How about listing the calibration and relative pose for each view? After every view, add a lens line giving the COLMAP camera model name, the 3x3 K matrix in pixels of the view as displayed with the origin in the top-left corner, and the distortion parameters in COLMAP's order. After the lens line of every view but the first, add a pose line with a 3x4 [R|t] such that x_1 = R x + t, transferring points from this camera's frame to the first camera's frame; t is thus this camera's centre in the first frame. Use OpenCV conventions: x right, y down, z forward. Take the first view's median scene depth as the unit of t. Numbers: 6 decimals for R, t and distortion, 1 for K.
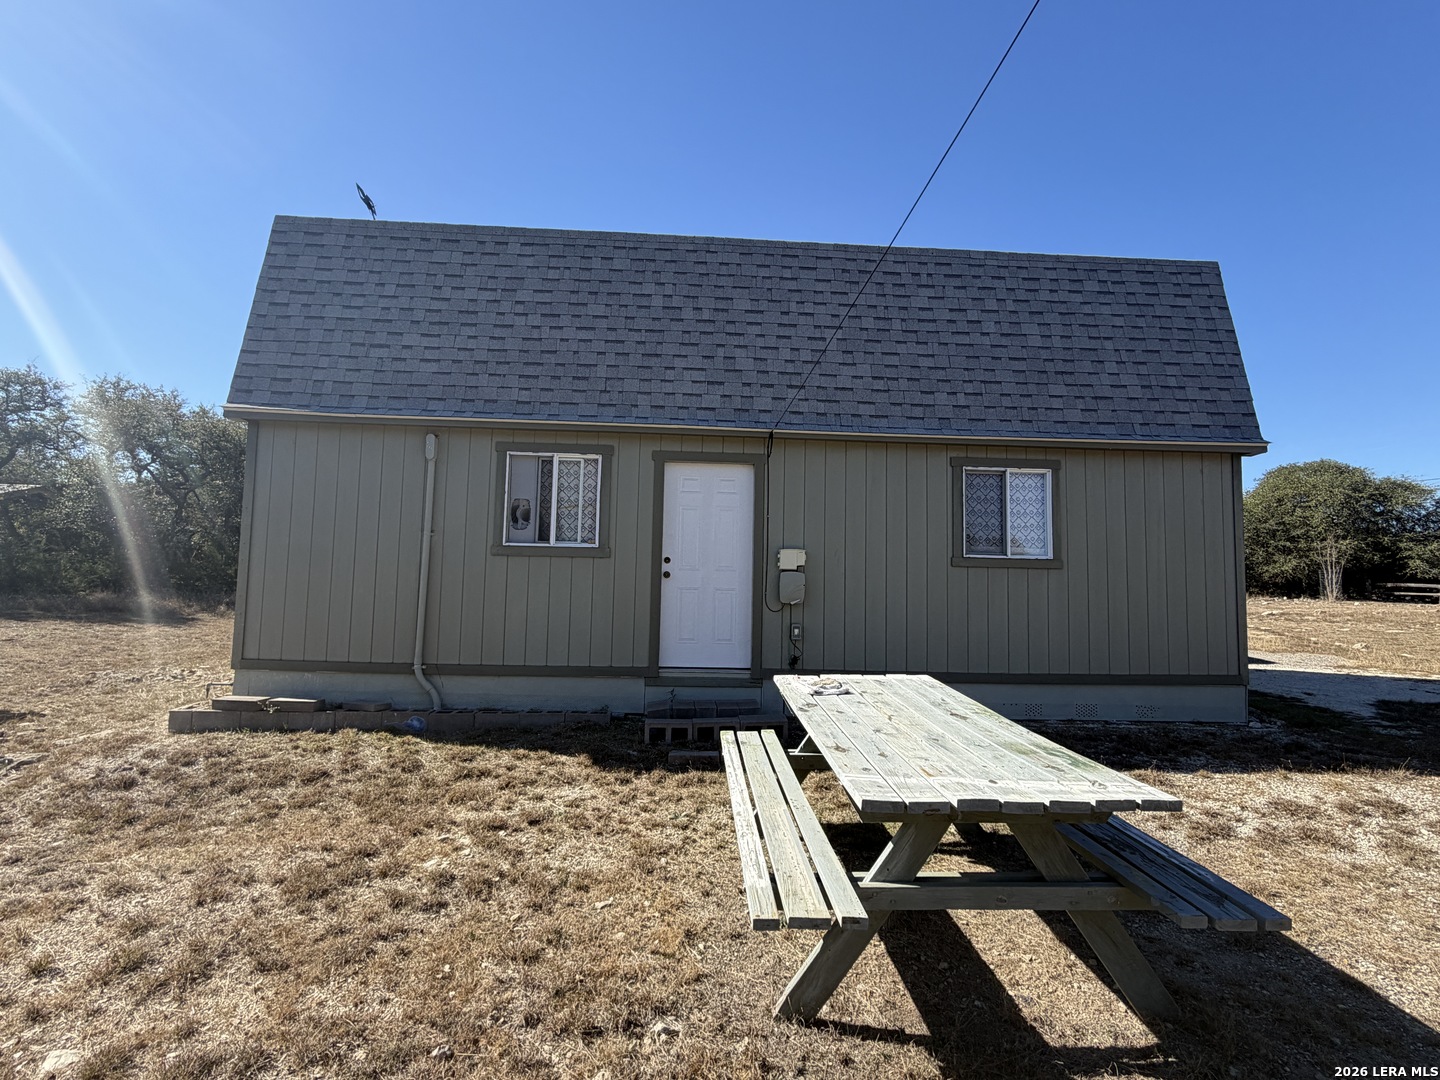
lens RADIAL K [[717.6, 0, 719.0], [0, 717.6, 530.9], [0, 0, 1]] dist [0.017596, -0.000821]
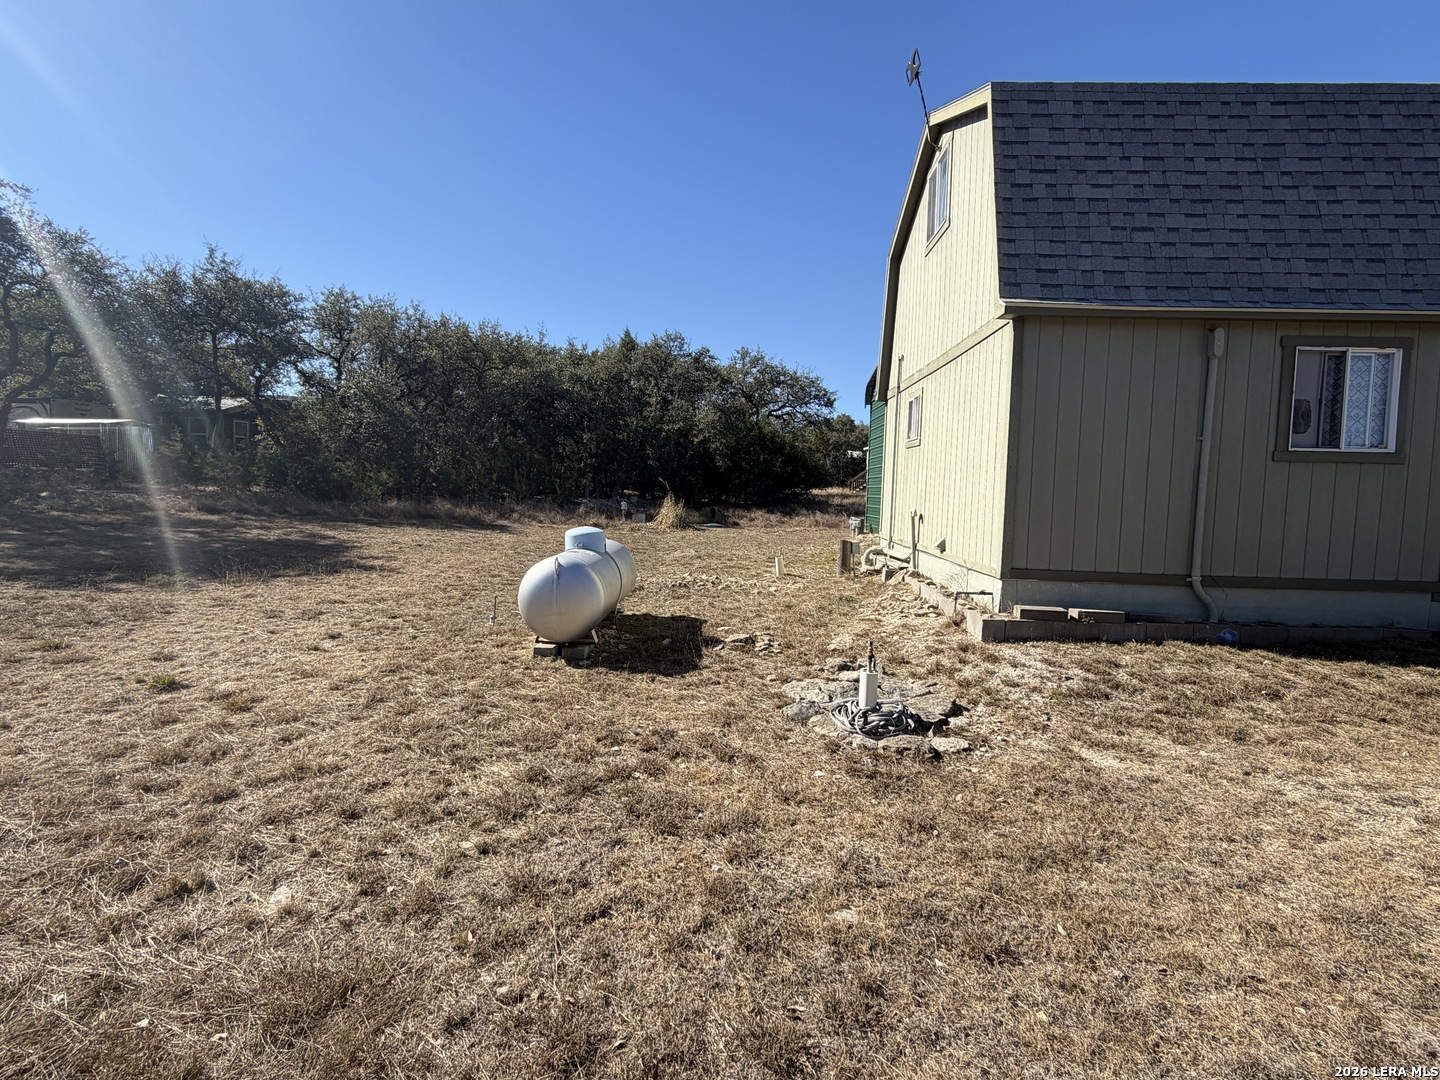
lens RADIAL K [[717.6, 0, 723.8], [0, 717.6, 543.3], [0, 0, 1]] dist [0.017596, -0.000821]
pose [[0.998183, 0.005981, -0.059957, -0.927884], [0.002318, 0.990514, 0.137394, 0.007787], [0.060210, -0.137283, 0.988700, 0.014579]]
